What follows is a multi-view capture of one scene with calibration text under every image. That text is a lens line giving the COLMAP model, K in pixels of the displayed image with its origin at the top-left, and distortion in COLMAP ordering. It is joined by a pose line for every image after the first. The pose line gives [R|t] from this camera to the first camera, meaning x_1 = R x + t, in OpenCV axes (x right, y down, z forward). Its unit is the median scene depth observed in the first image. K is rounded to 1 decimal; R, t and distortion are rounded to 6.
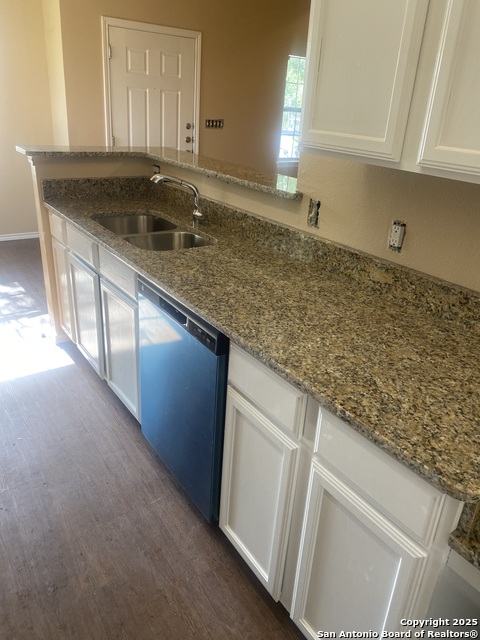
lens RADIAL K [[489.1, 0, 238.0], [0, 489.1, 312.1], [0, 0, 1]] dist [0.090973, -0.137099]
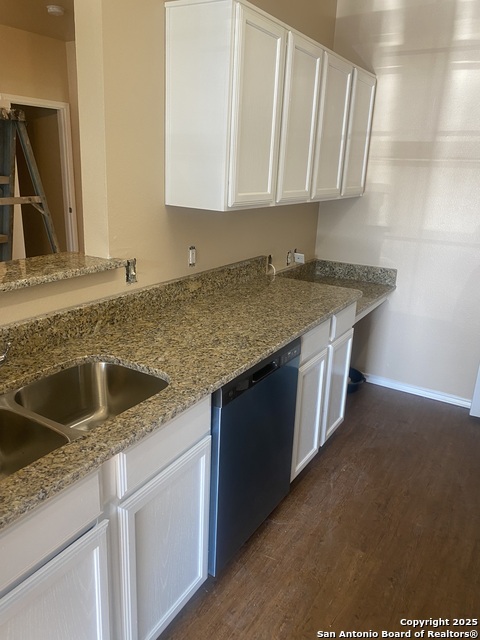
lens RADIAL K [[489.1, 0, 238.0], [0, 489.1, 312.1], [0, 0, 1]] dist [0.090973, -0.137099]
pose [[-0.403280, -0.333965, 0.851958, -0.940382], [0.304675, 0.828900, 0.469146, -0.603832], [-0.862867, 0.448767, -0.232528, 1.192202]]
